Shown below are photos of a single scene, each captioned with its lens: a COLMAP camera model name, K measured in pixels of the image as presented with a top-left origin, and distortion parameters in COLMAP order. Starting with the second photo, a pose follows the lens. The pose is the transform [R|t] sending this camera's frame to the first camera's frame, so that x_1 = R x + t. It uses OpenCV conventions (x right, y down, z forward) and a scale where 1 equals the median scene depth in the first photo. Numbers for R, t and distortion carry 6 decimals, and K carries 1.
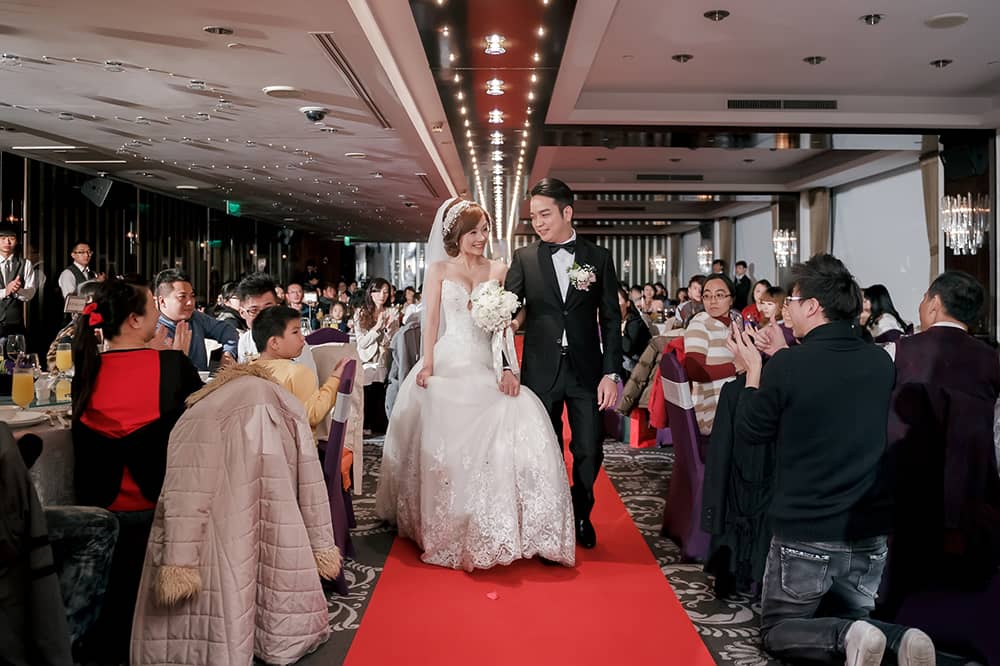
lens RADIAL K [[705.0, 0, 500.0], [0, 705.0, 333.0], [0, 0, 1]] dist [-0.008759, -0.002818]
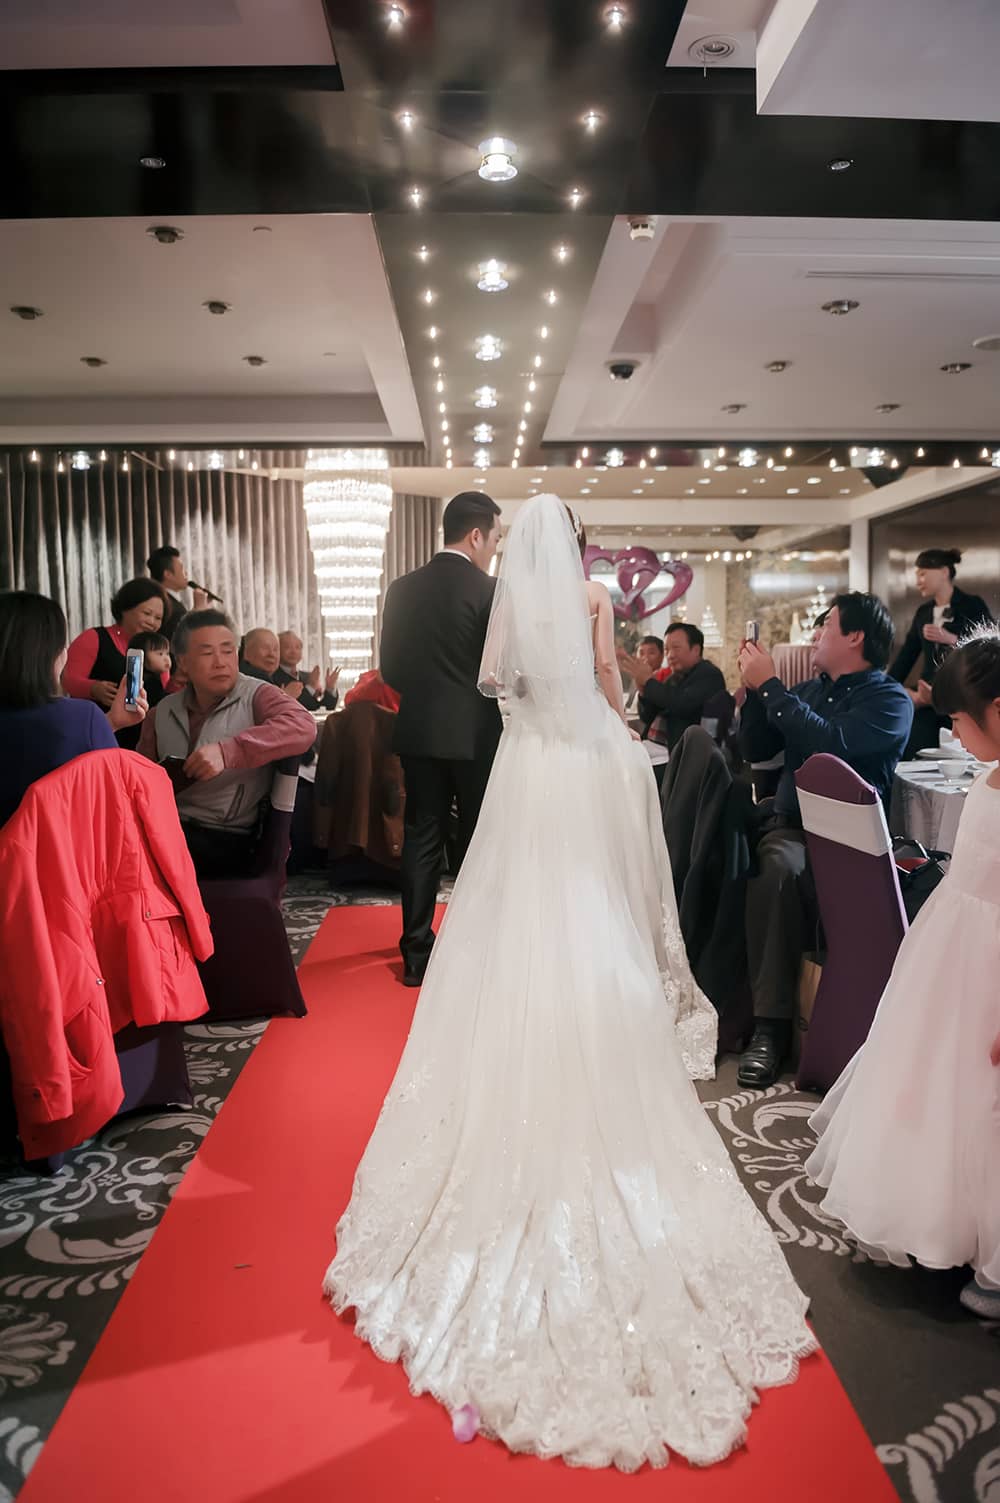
lens RADIAL K [[1059.6, 0, 500.0], [0, 1059.6, 751.5], [0, 0, 1]] dist [-0.008759, -0.002818]
pose [[-0.998636, 0.023903, -0.046430, 0.032368], [0.017507, 0.990883, 0.133581, -0.064759], [0.049200, 0.132586, -0.989950, 1.756925]]
